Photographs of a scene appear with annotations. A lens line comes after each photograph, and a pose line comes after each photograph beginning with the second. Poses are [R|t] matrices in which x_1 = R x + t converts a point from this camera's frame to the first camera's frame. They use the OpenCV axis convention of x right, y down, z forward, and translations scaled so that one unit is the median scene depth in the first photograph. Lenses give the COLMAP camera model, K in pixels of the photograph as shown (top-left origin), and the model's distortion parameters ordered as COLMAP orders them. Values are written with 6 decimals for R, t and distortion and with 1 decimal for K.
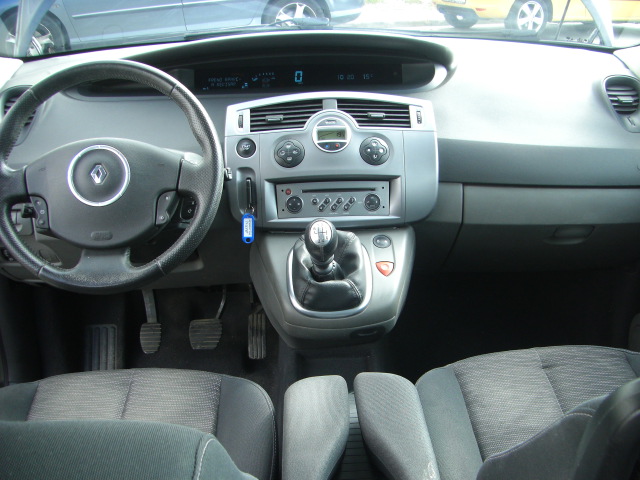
lens RADIAL K [[723.1, 0, 322.2], [0, 723.1, 241.5], [0, 0, 1]] dist [-0.143255, 0.000000]
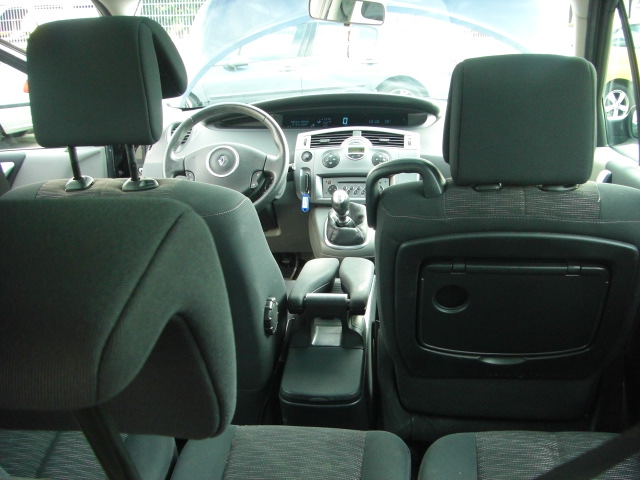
lens RADIAL K [[723.1, 0, 316.4], [0, 723.1, 239.2], [0, 0, 1]] dist [-0.143255, 0.000000]
pose [[0.984110, 0.037983, -0.173451, 0.226050], [-0.059460, 0.990948, -0.120358, 0.274425], [0.167309, 0.128759, 0.977460, -0.668521]]
